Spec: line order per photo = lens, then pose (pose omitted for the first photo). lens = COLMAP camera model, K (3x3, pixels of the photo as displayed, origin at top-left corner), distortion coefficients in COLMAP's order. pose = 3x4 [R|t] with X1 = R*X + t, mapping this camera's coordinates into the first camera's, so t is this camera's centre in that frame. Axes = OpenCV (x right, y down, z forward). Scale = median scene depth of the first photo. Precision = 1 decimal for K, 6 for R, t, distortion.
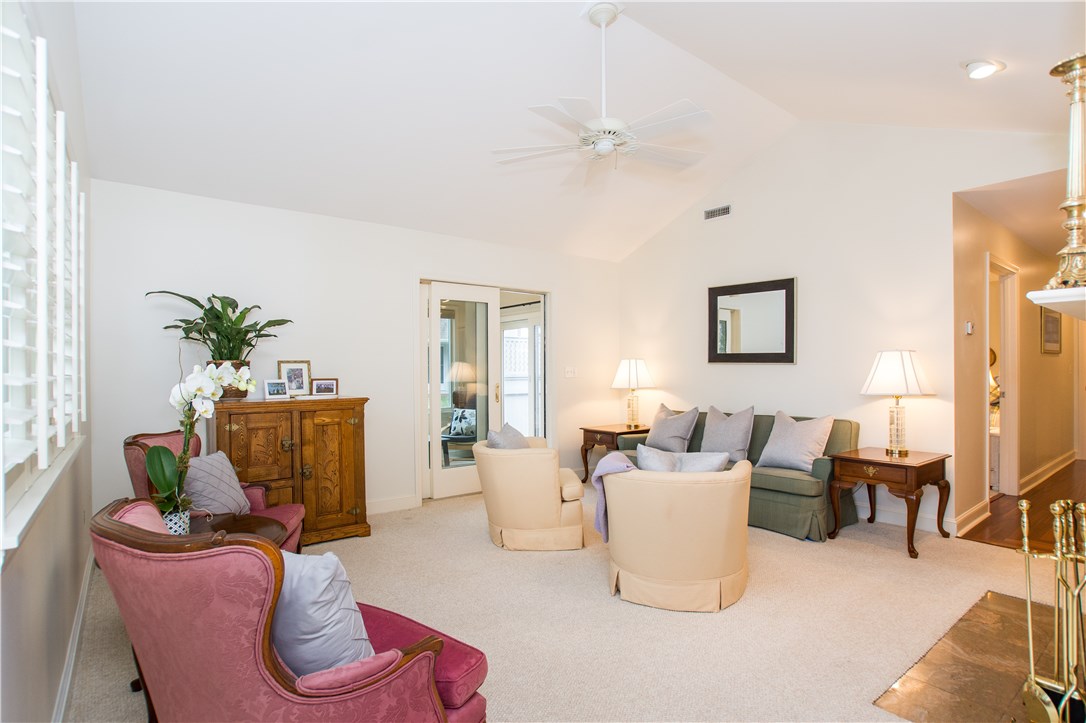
lens RADIAL K [[553.1, 0, 560.5], [0, 553.1, 362.2], [0, 0, 1]] dist [-0.062502, 0.028863]
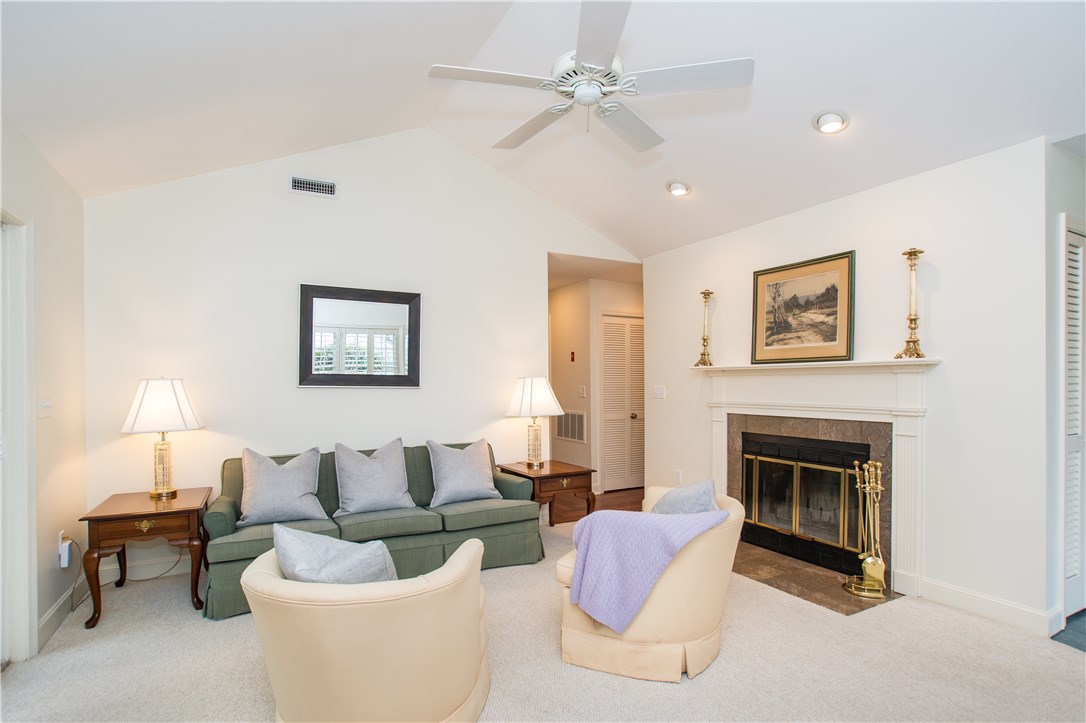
lens RADIAL K [[562.9, 0, 543.0], [0, 562.9, 361.5], [0, 0, 1]] dist [0.000577, -0.045740]
pose [[0.183335, 0.054757, 0.981524, -0.406902], [0.005591, 0.998373, -0.056741, 0.012540], [-0.983035, 0.015890, 0.182731, 0.563383]]
